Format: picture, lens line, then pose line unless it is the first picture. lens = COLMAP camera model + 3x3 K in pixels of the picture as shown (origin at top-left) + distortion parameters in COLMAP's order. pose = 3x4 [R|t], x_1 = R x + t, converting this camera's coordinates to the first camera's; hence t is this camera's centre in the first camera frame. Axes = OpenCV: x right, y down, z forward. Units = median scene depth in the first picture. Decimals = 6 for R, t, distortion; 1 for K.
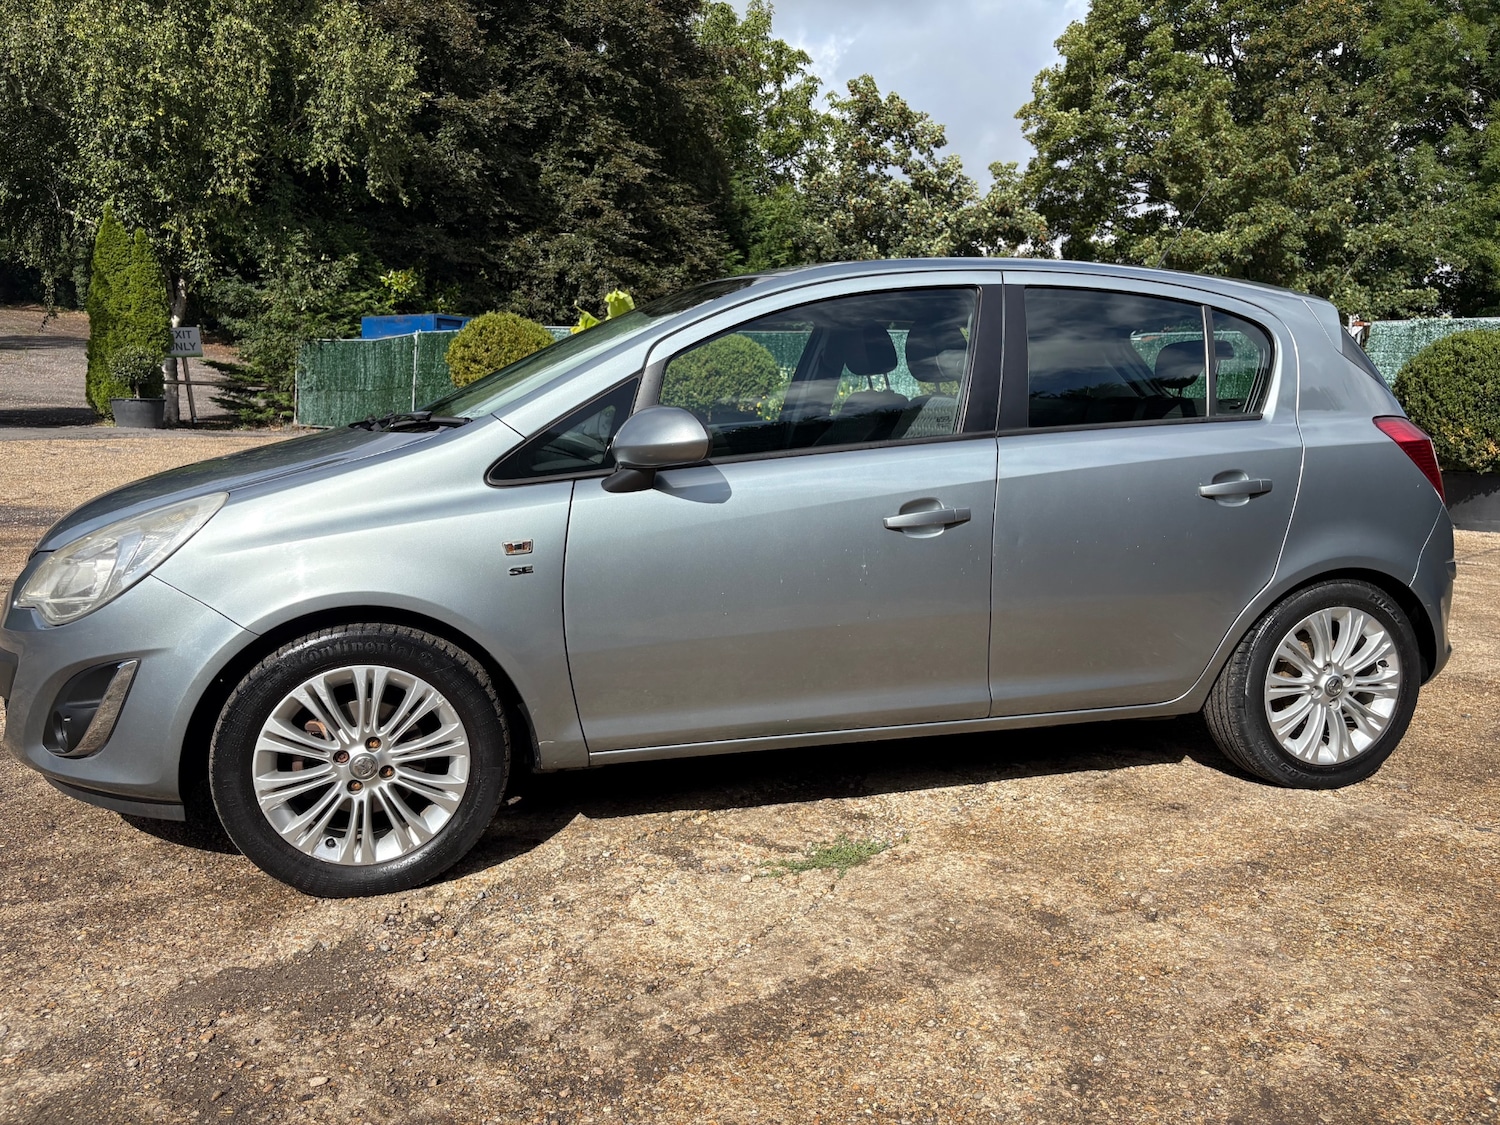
lens RADIAL K [[1130.9, 0, 741.4], [0, 1130.9, 559.2], [0, 0, 1]] dist [0.036573, -0.037897]
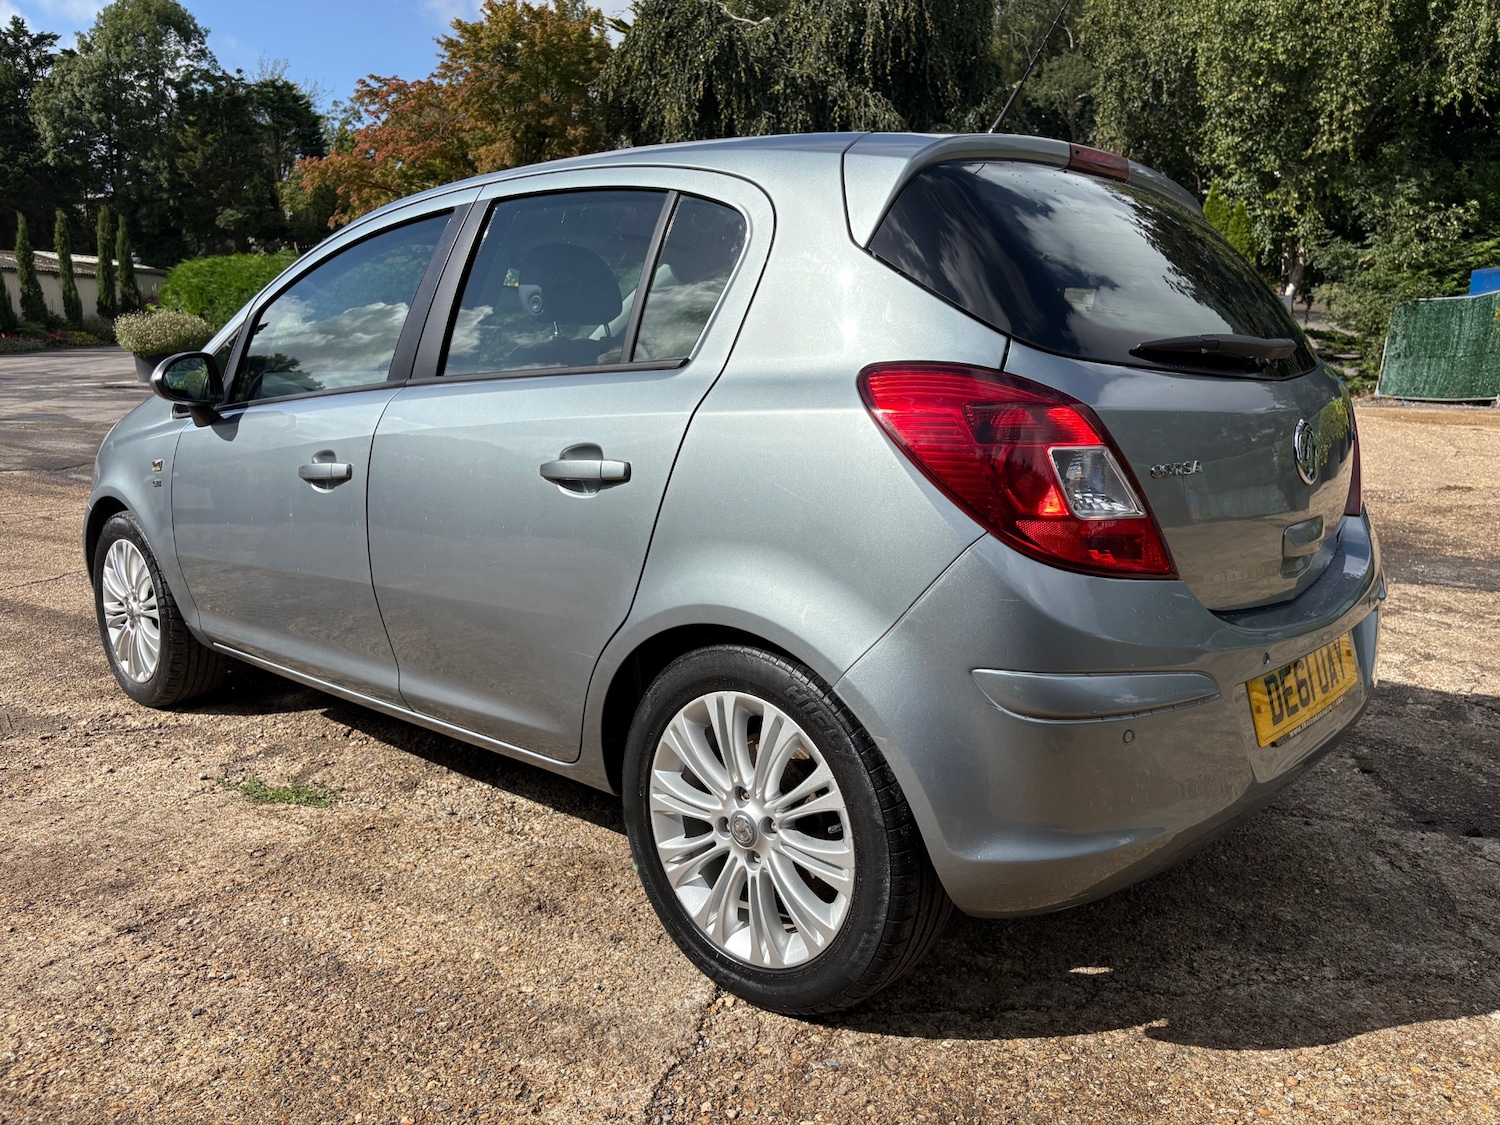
lens RADIAL K [[1130.9, 0, 743.2], [0, 1130.9, 560.7], [0, 0, 1]] dist [0.036573, -0.037897]
pose [[0.532205, 0.137966, -0.835299, 0.144162], [-0.116463, 0.989183, 0.089179, -0.011116], [0.838567, 0.049820, 0.542516, 0.099281]]
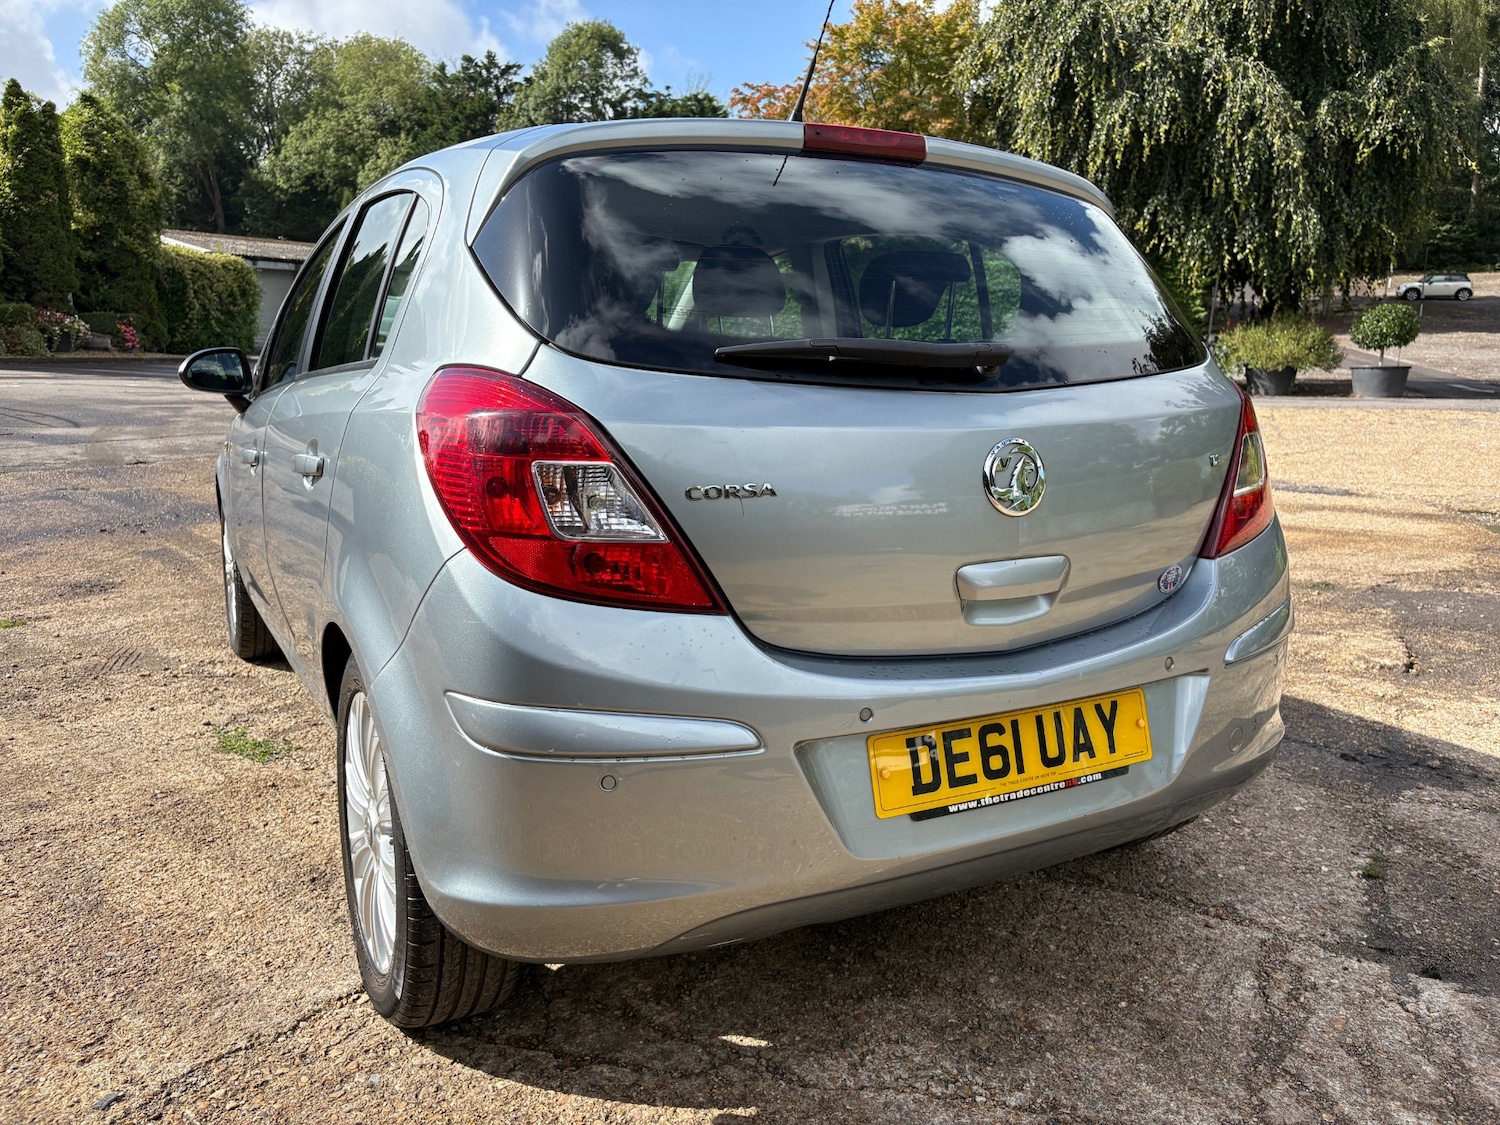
lens RADIAL K [[1130.9, 0, 753.4], [0, 1130.9, 569.5], [0, 0, 1]] dist [0.036573, -0.037897]
pose [[0.230002, 0.173335, -0.957629, 0.160770], [-0.144261, 0.979212, 0.142593, -0.019167], [0.962439, 0.105352, 0.250226, 0.150572]]
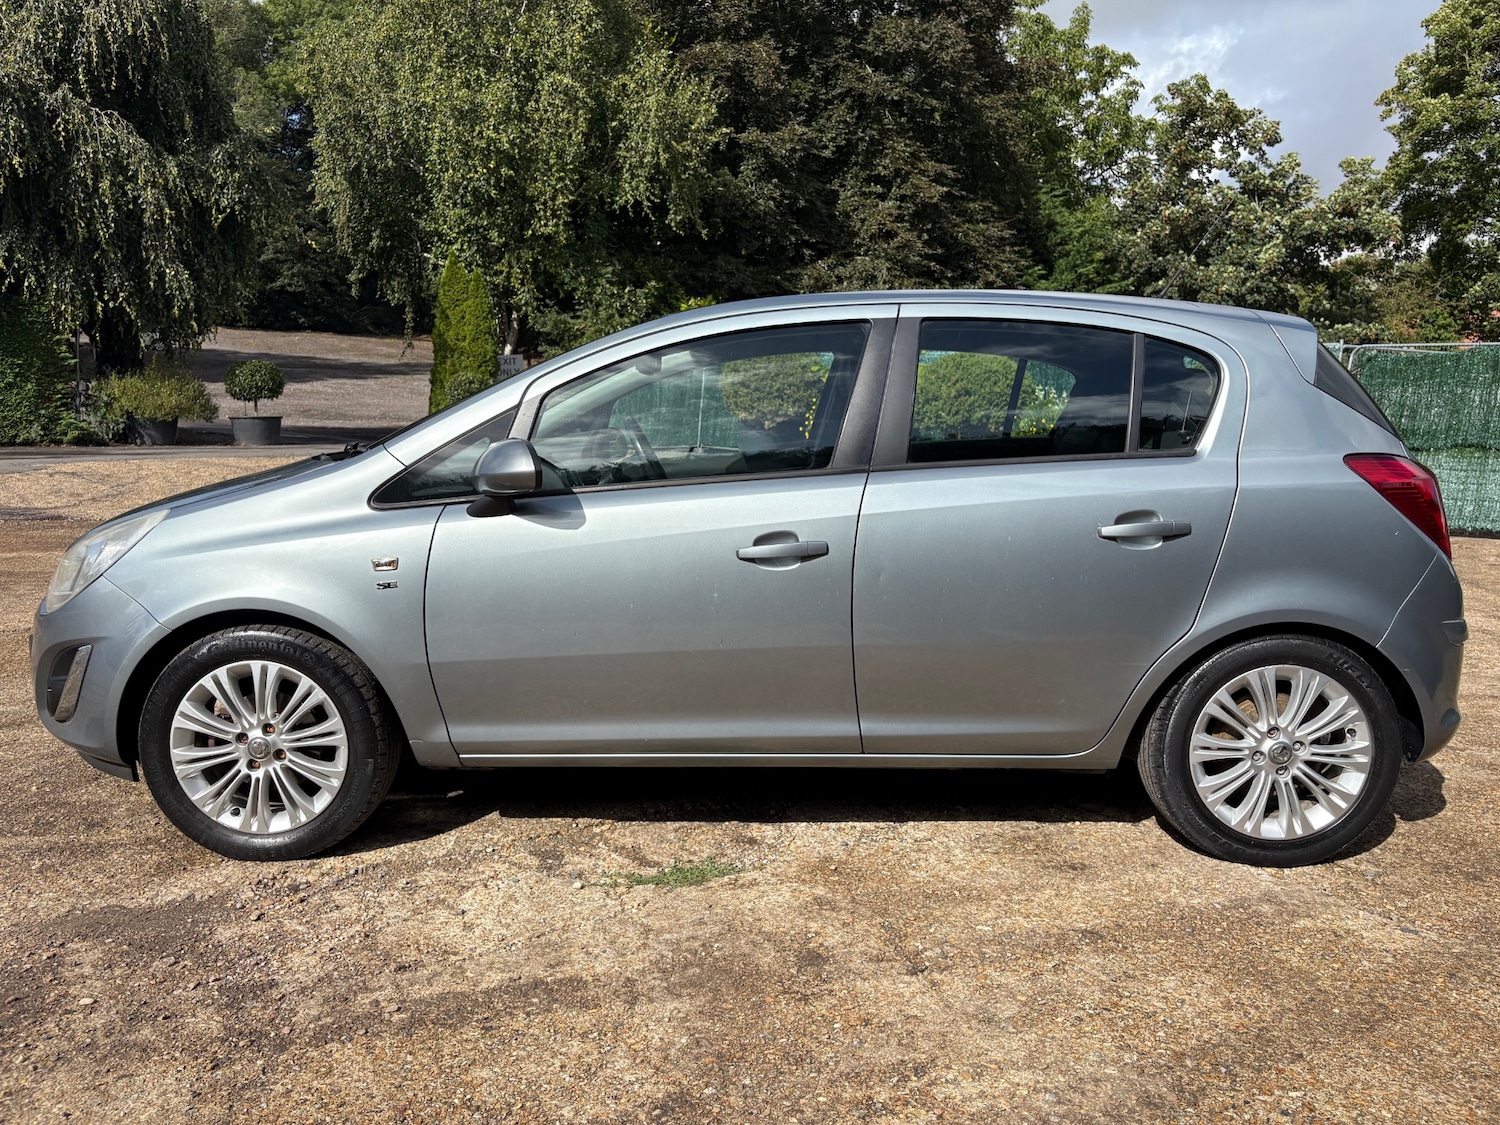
lens RADIAL K [[1130.9, 0, 743.5], [0, 1130.9, 559.4], [0, 0, 1]] dist [0.036573, -0.037897]
pose [[0.959494, 0.036966, -0.279293, 0.052477], [-0.041378, 0.999094, -0.009913, -0.002164], [0.278673, 0.021068, 0.960155, 0.002327]]
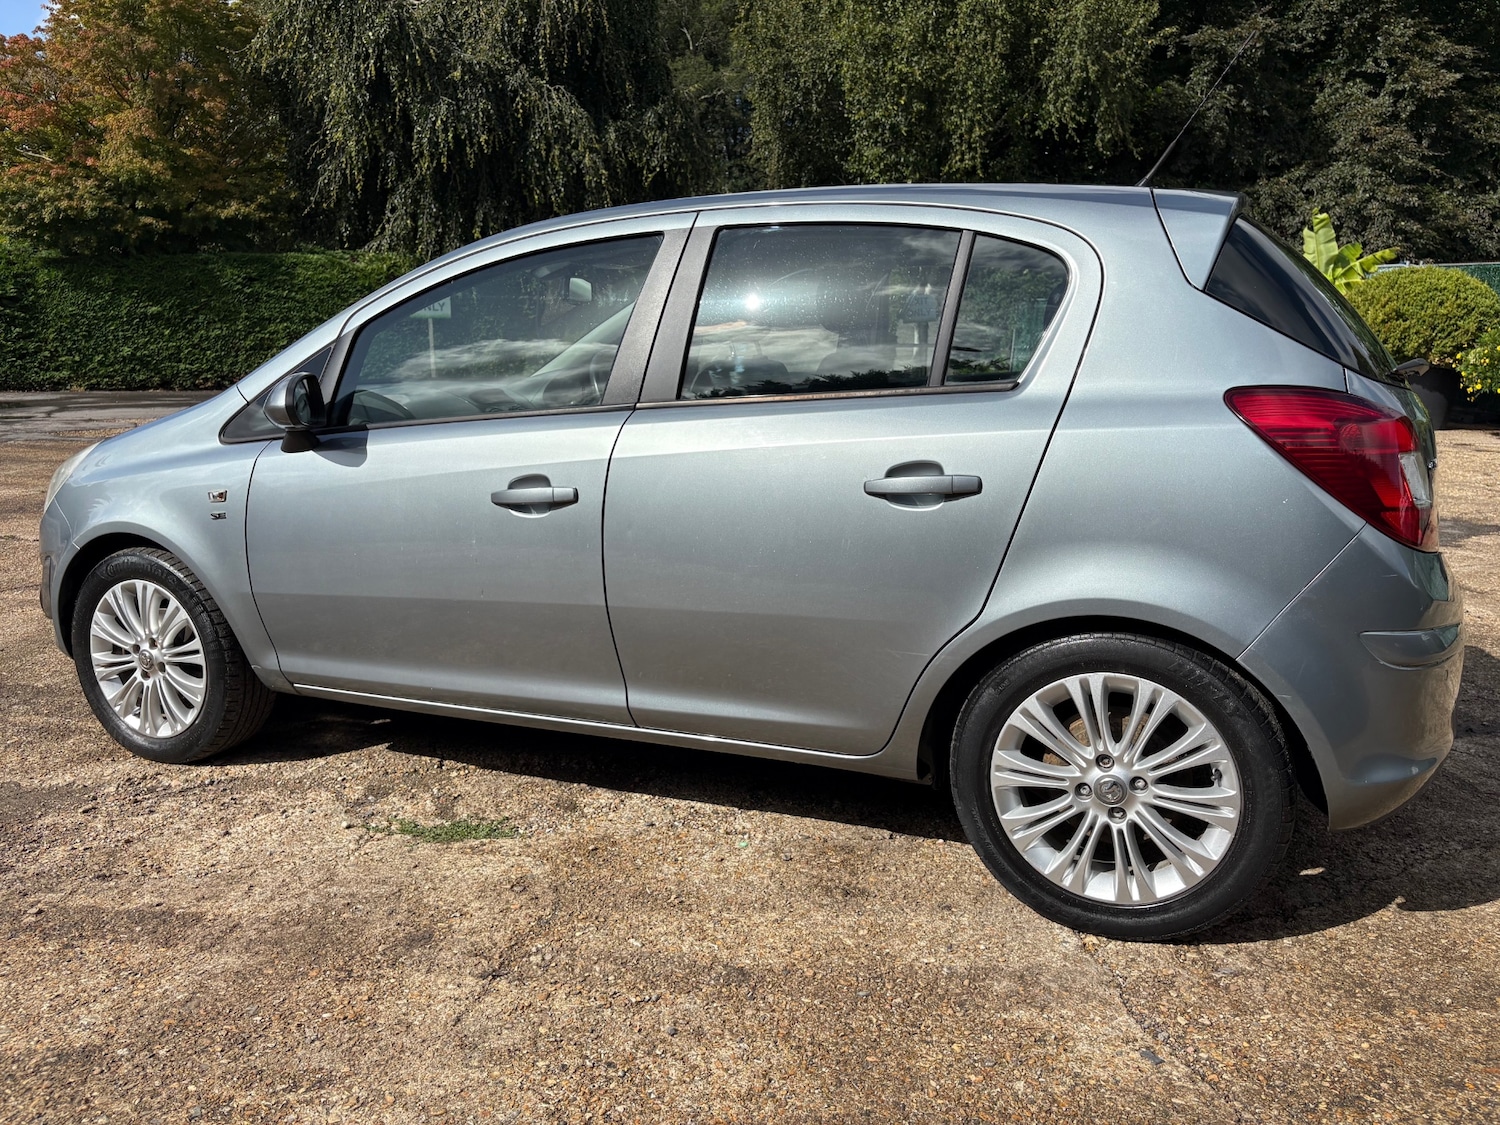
lens RADIAL K [[1130.9, 0, 750.3], [0, 1130.9, 561.1], [0, 0, 1]] dist [0.036573, -0.037897]
pose [[0.771875, 0.103073, -0.627363, 0.111728], [-0.079219, 0.994673, 0.065953, -0.007409], [0.630819, -0.001209, 0.775929, 0.050223]]
